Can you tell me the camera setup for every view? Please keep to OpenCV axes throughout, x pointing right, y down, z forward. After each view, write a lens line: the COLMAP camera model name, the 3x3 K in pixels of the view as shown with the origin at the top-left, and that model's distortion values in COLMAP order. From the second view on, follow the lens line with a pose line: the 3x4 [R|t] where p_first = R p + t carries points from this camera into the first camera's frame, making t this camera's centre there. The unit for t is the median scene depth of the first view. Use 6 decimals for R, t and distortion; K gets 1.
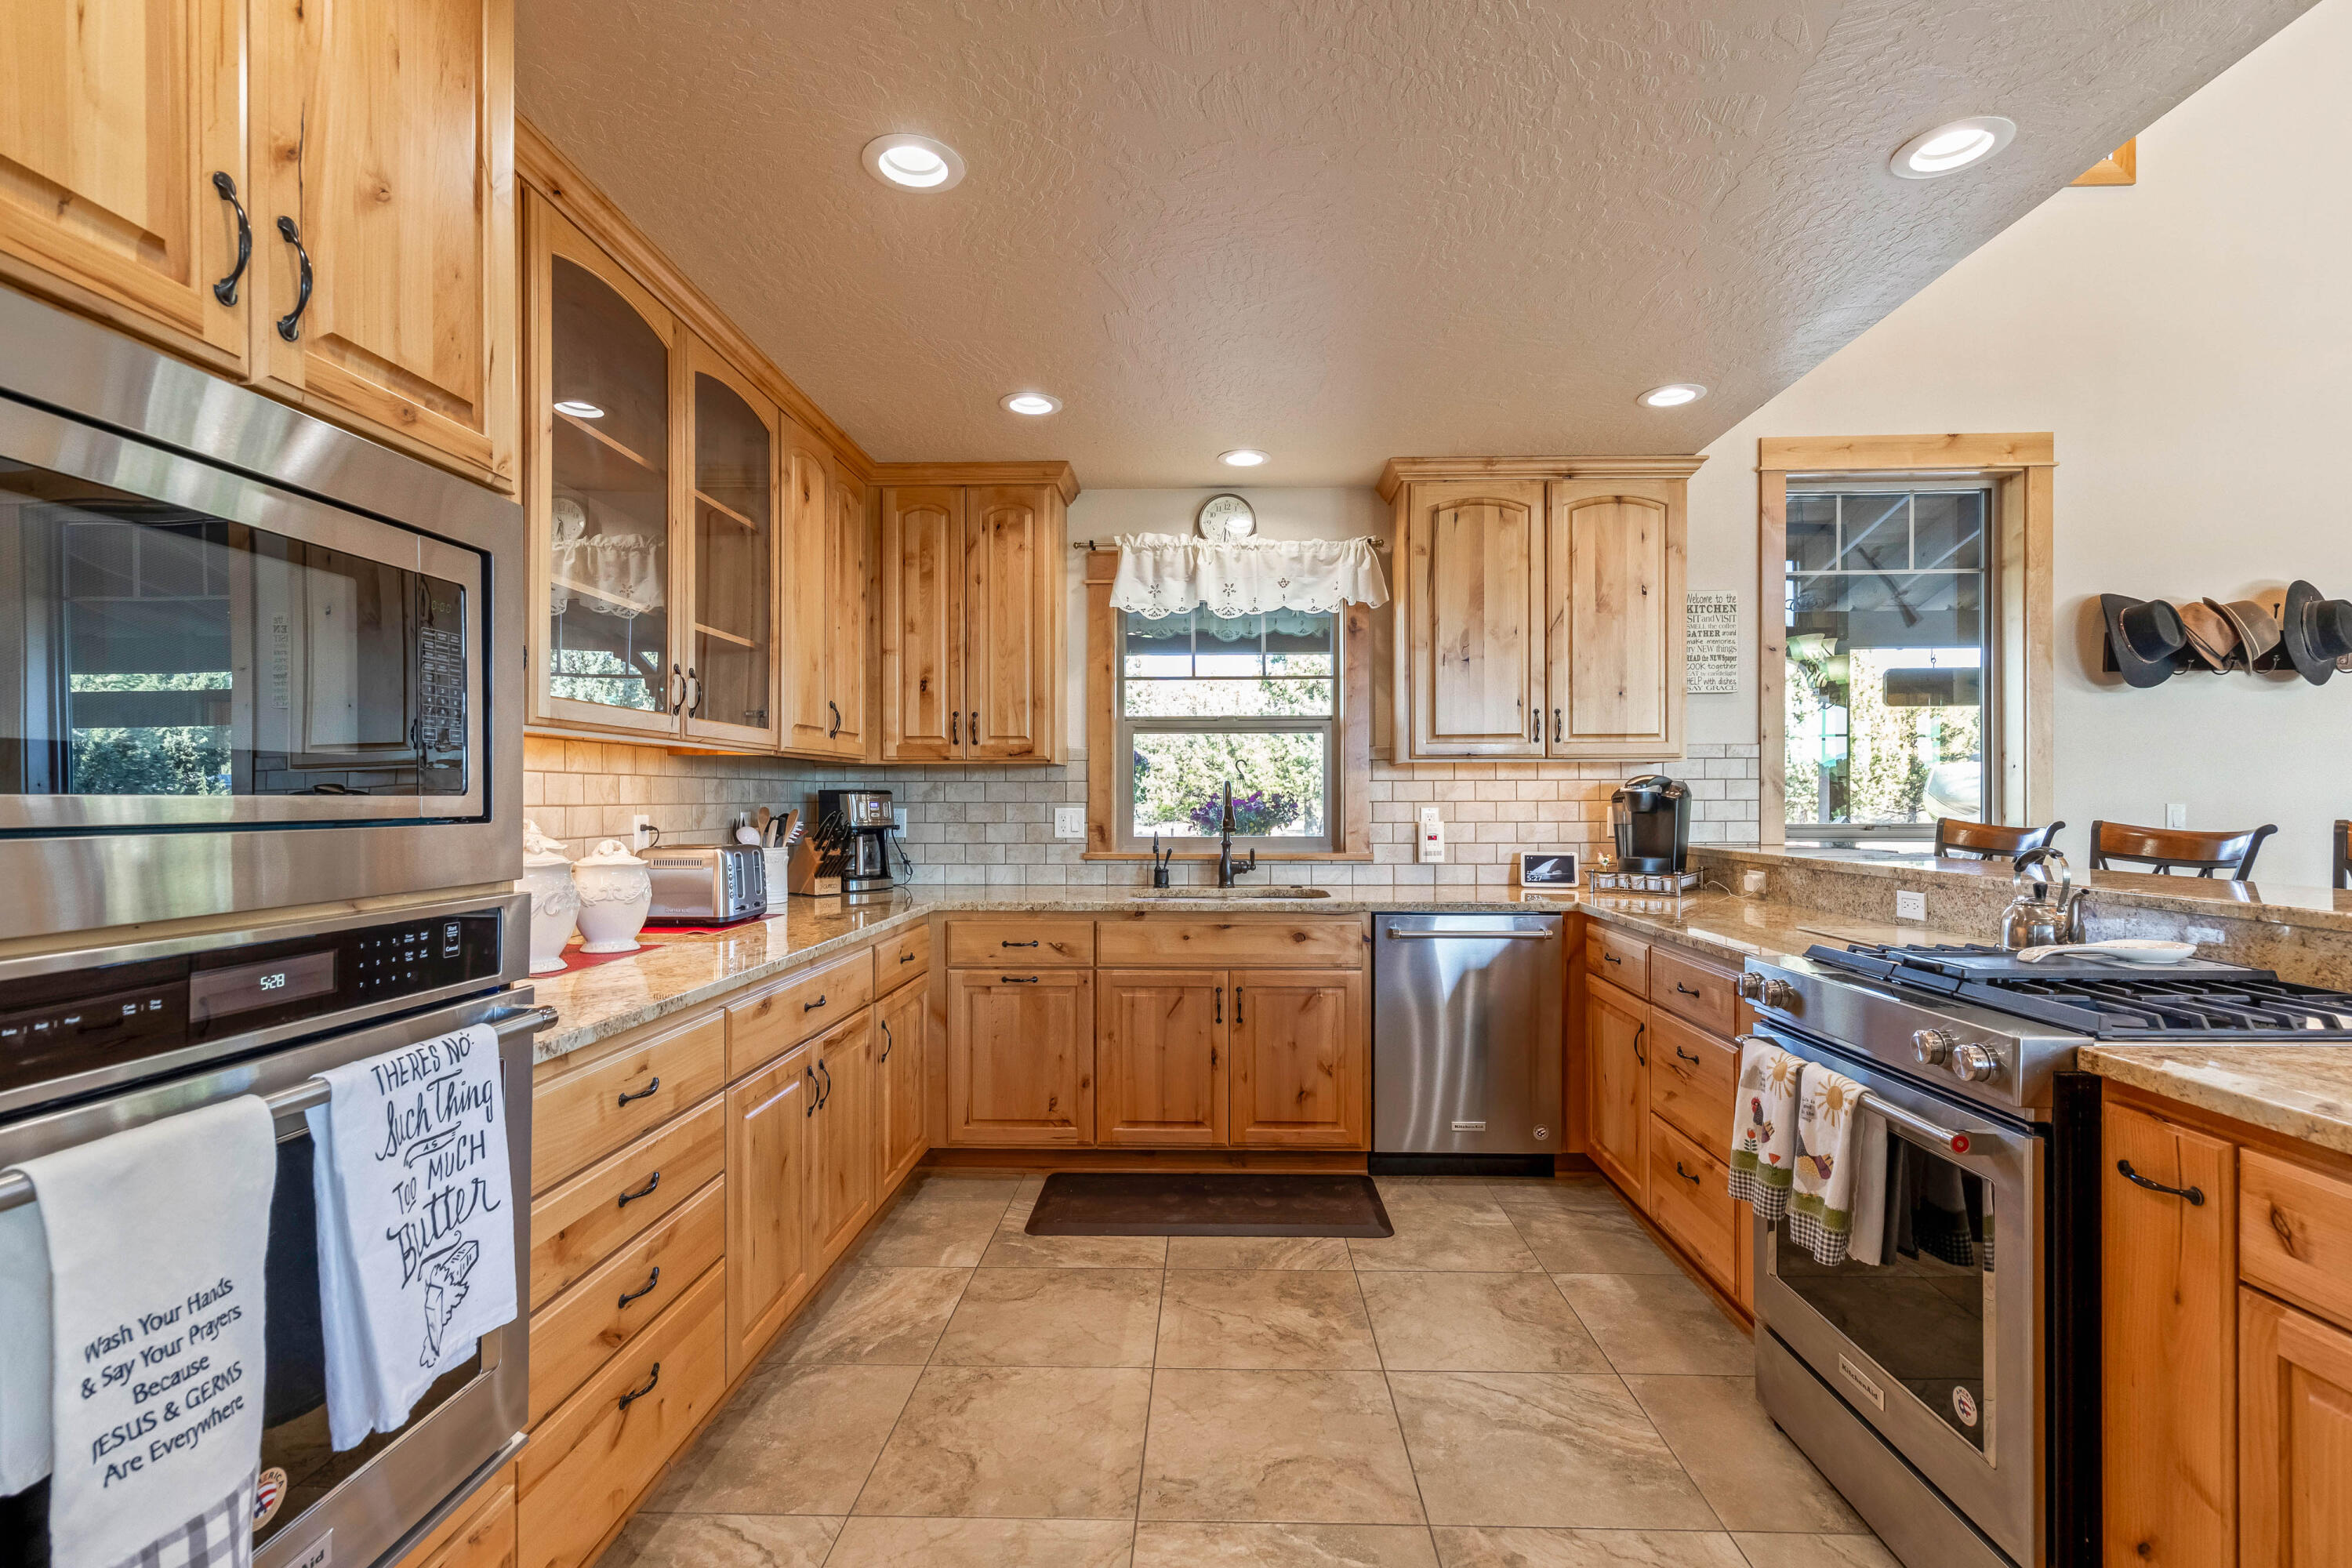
lens RADIAL K [[1057.2, 0, 1181.3], [0, 1057.2, 794.1], [0, 0, 1]] dist [-0.005244, 0.000059]
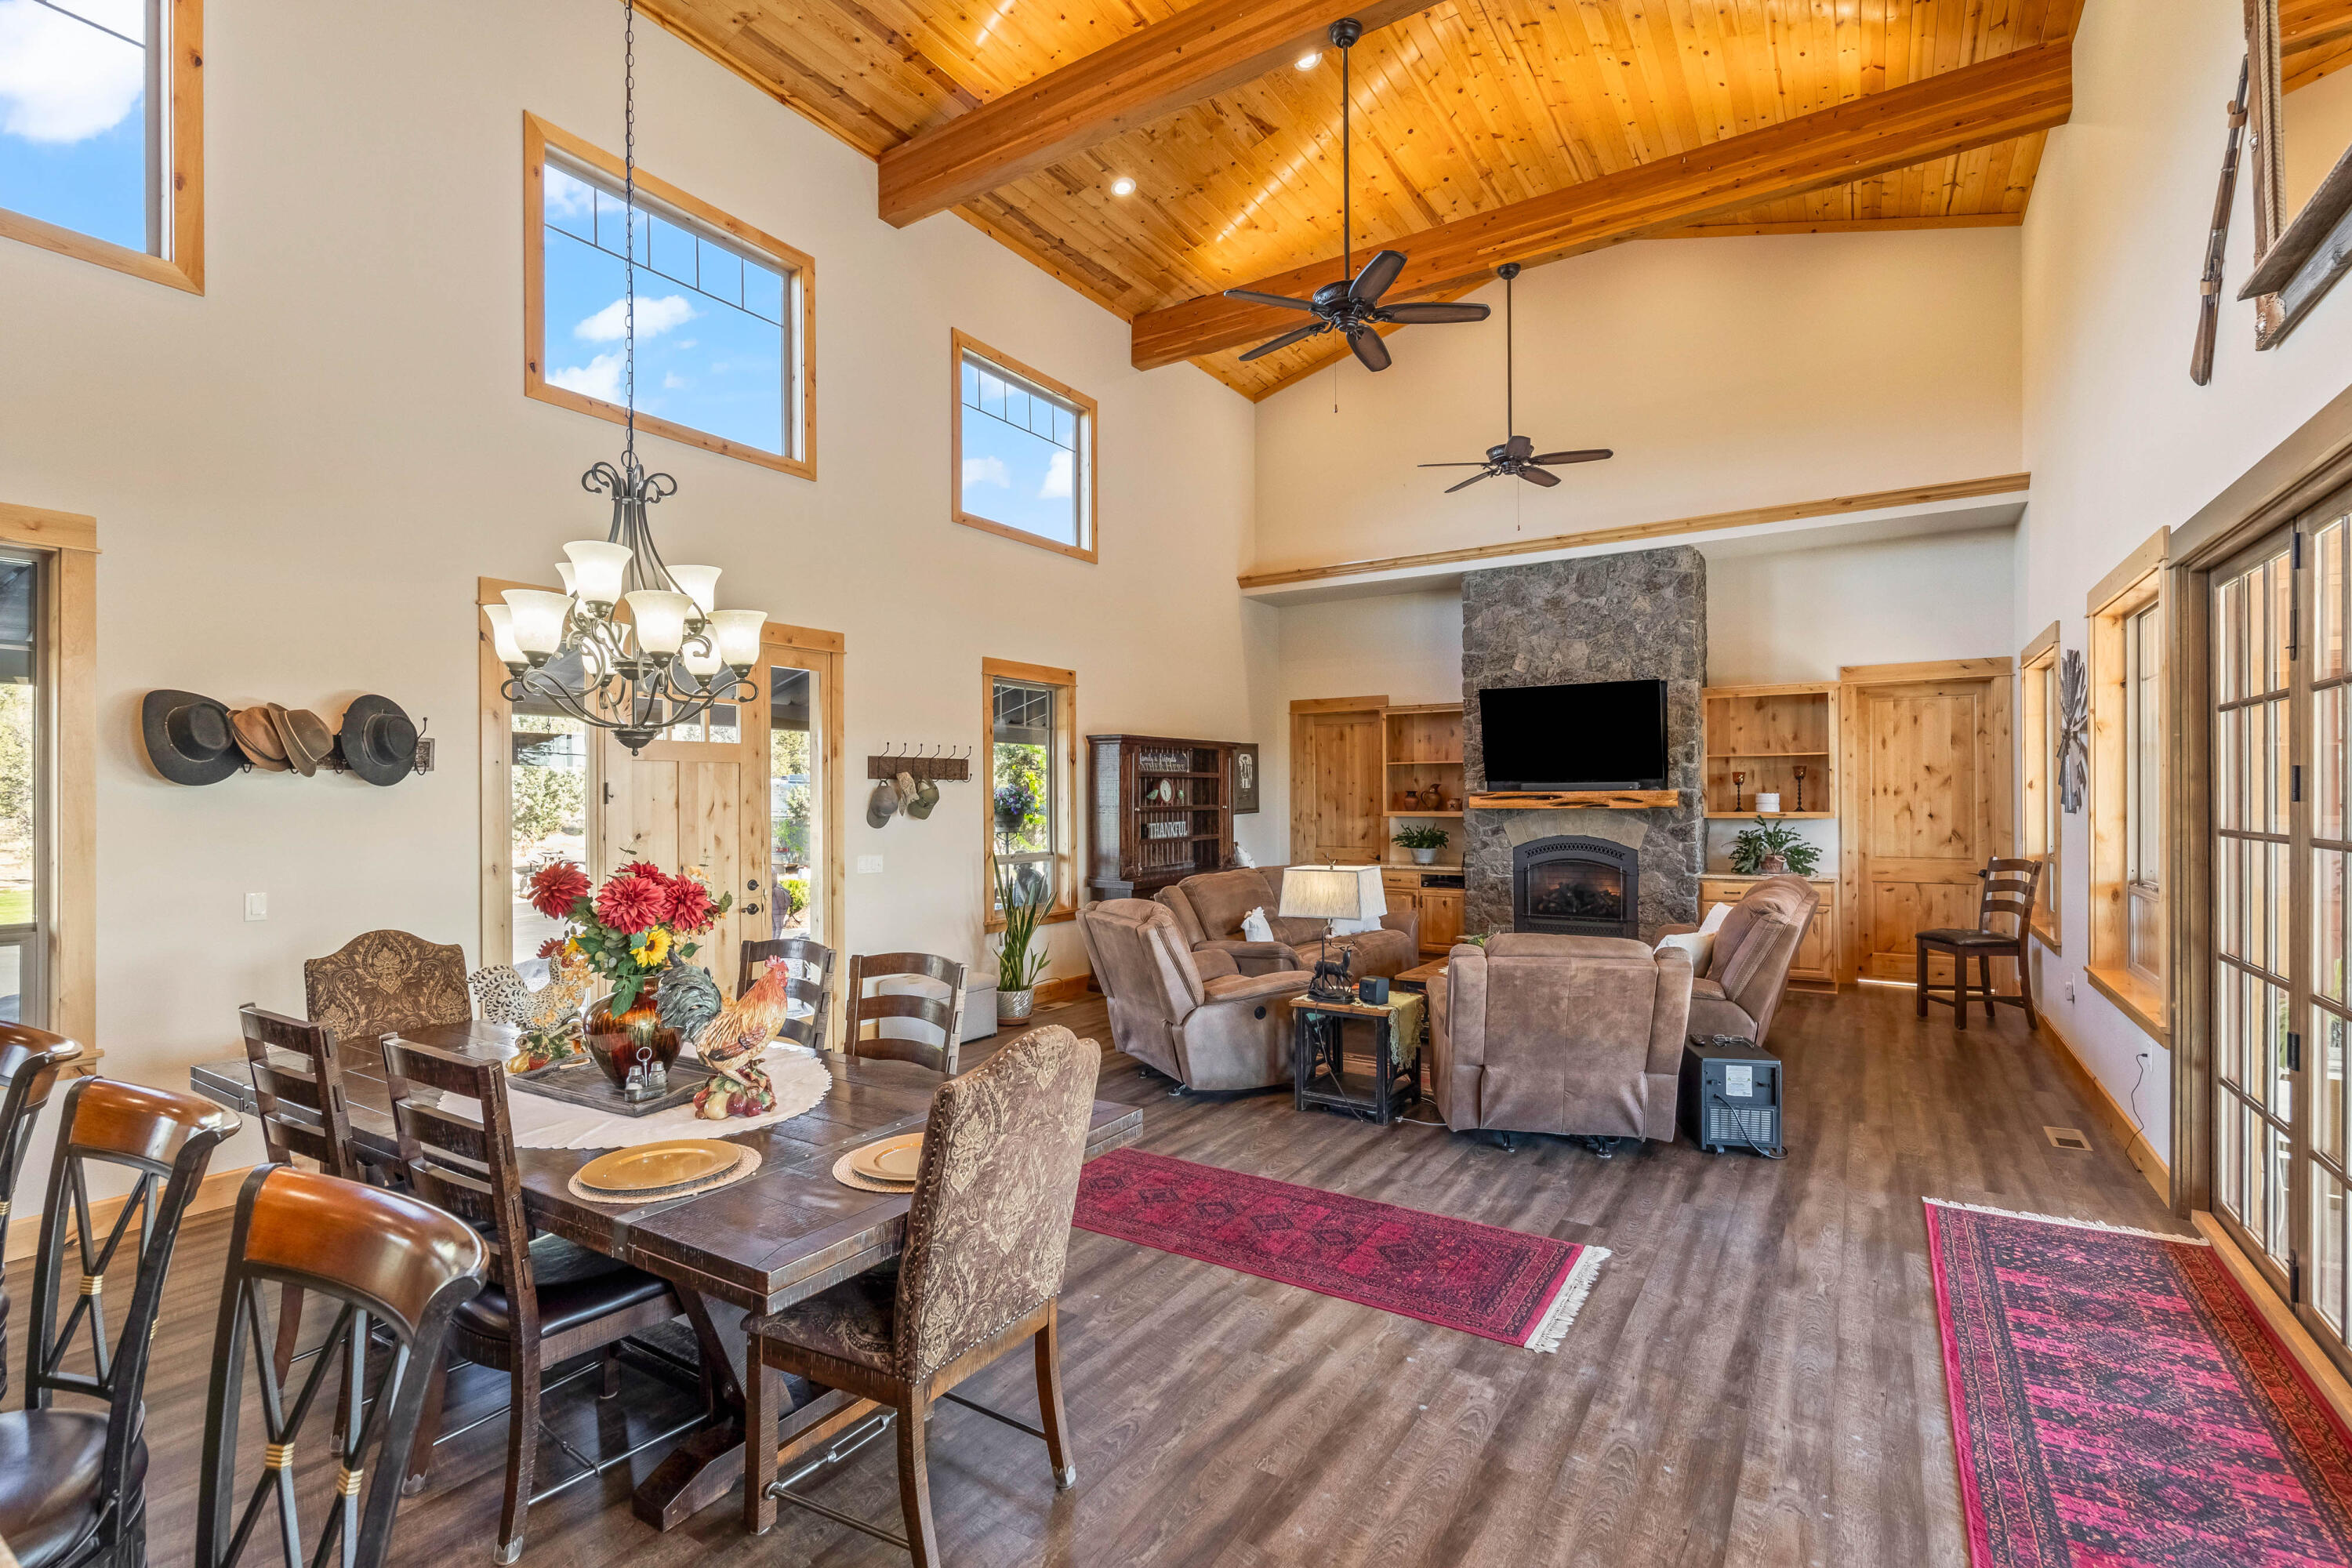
lens RADIAL K [[1057.2, 0, 1181.3], [0, 1057.2, 794.1], [0, 0, 1]] dist [-0.005244, 0.000059]
pose [[0.510136, -0.000896, 0.860093, 0.516778], [0.001267, 0.999999, 0.000290, -0.089155], [-0.860093, 0.000942, 0.510137, -0.368018]]
